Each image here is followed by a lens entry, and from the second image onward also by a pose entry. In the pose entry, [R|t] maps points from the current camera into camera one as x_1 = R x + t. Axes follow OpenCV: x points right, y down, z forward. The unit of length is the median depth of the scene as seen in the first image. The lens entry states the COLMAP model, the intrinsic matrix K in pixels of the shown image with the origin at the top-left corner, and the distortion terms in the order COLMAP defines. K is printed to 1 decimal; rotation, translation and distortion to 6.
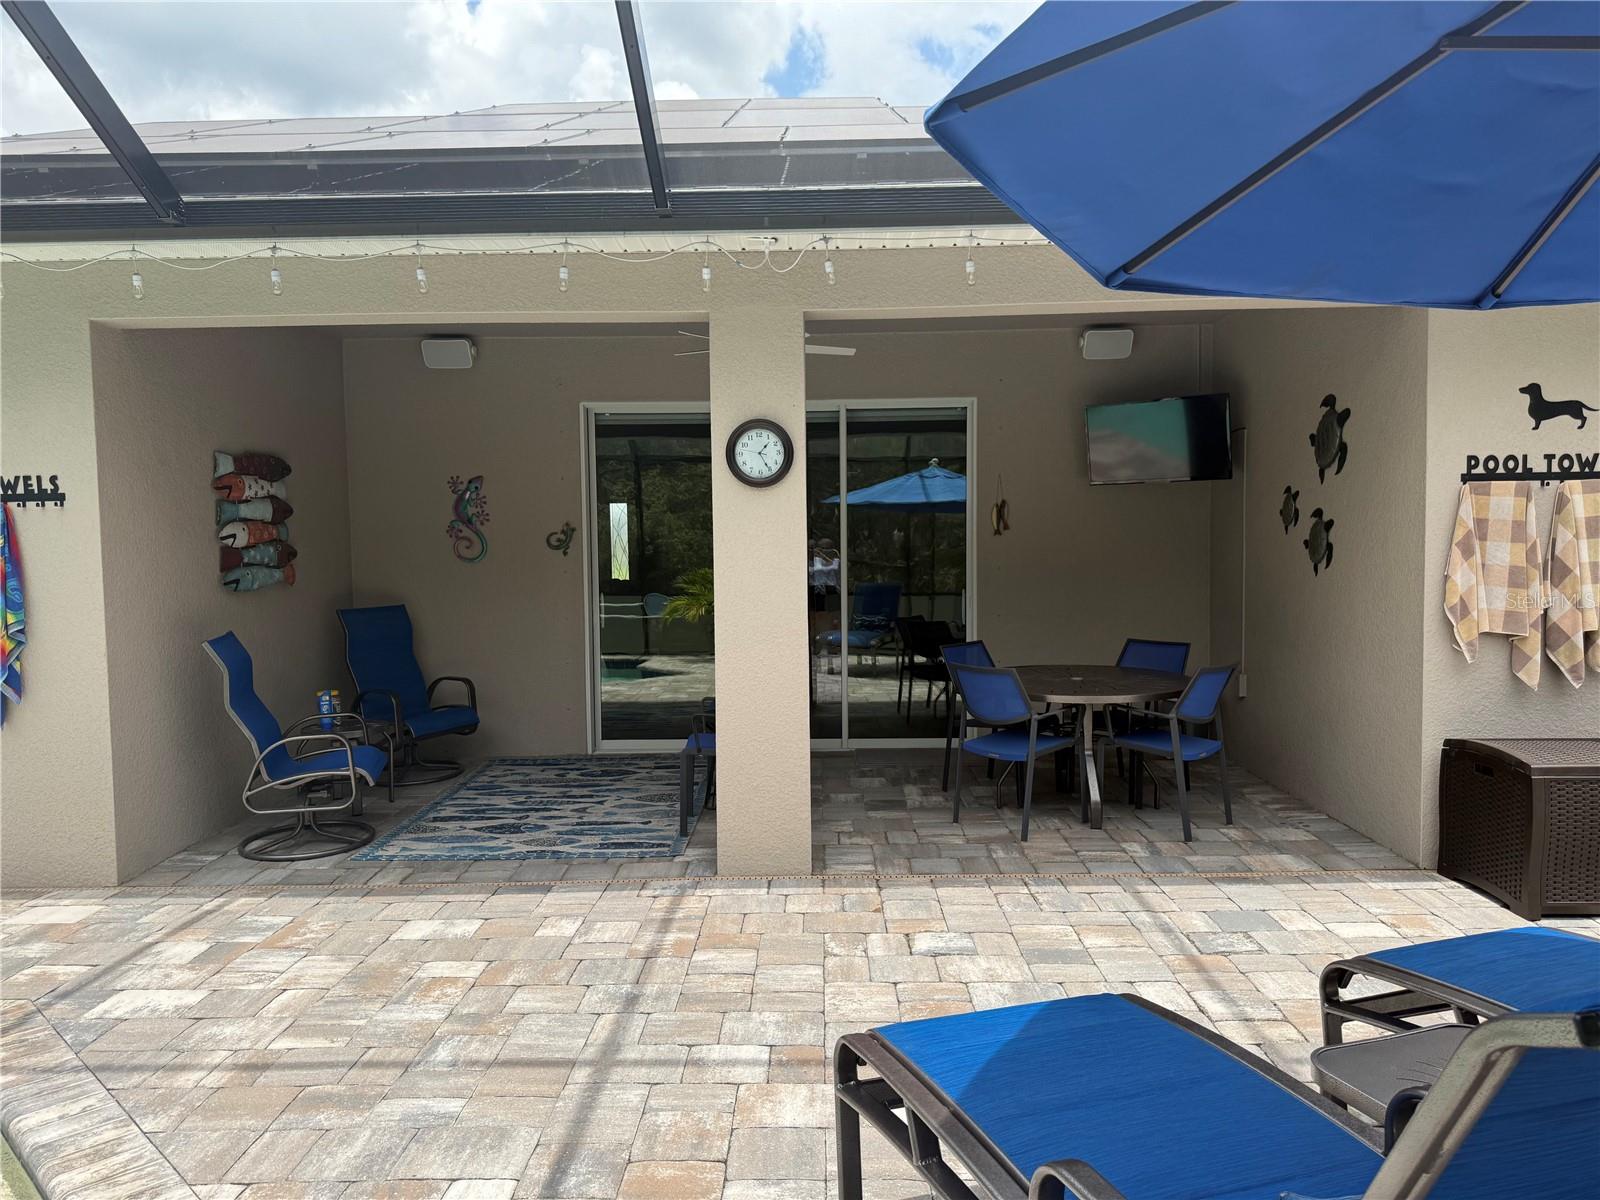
lens RADIAL K [[1122.6, 0, 800.0], [0, 1122.6, 600.0], [0, 0, 1]] dist [-0.003637, -0.000937]
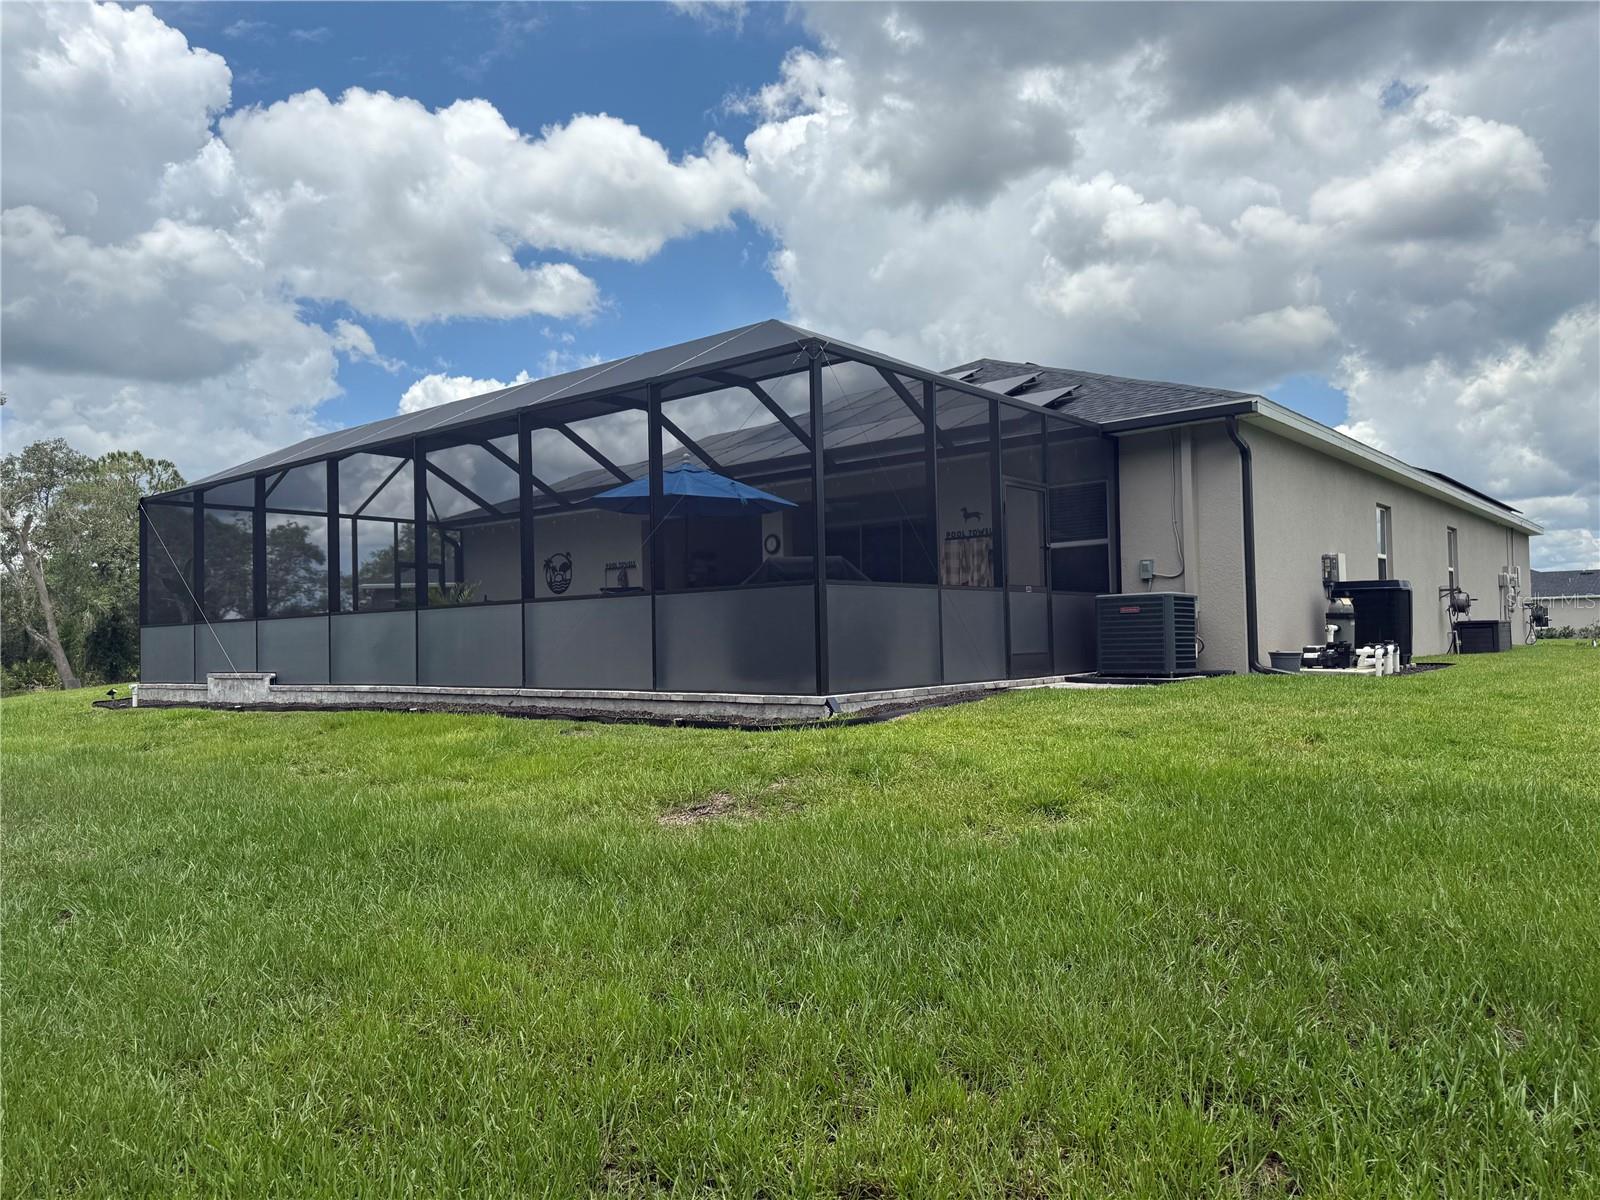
lens RADIAL K [[1122.6, 0, 800.0], [0, 1122.6, 600.0], [0, 0, 1]] dist [-0.003637, -0.000937]
pose [[0.765163, -0.027036, -0.643269, 2.268901], [-0.018193, 0.997811, -0.063578, 0.260516], [0.643580, 0.060351, 0.762996, -1.603099]]
